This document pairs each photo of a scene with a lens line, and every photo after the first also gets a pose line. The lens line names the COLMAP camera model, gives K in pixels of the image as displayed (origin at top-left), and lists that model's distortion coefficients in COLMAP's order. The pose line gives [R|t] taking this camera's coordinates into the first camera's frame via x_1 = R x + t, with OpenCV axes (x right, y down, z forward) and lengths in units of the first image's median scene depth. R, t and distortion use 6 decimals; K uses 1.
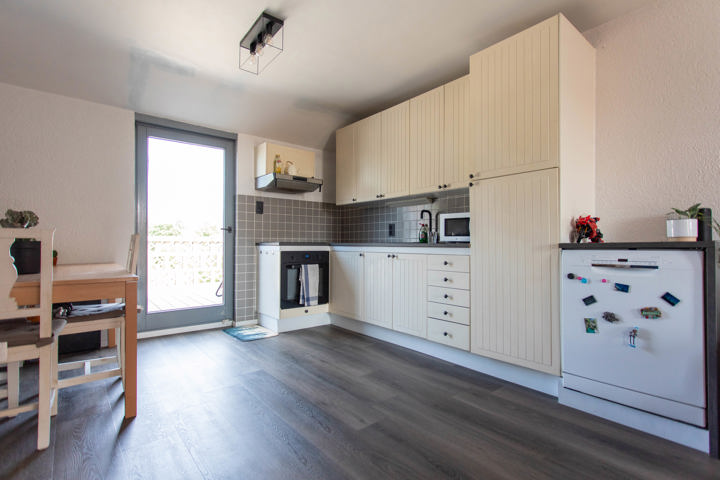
lens RADIAL K [[346.2, 0, 375.4], [0, 346.2, 240.6], [0, 0, 1]] dist [0.002877, -0.000609]
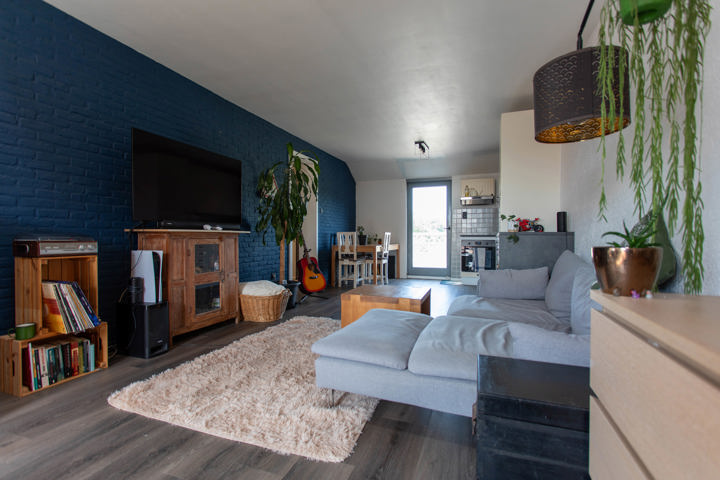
lens RADIAL K [[346.2, 0, 352.8], [0, 346.2, 229.2], [0, 0, 1]] dist [0.002877, -0.000609]
pose [[0.485392, -0.021649, -0.874029, 0.969256], [0.007846, 0.999761, -0.020405, 0.006124], [0.874262, 0.003047, 0.485446, -0.359702]]
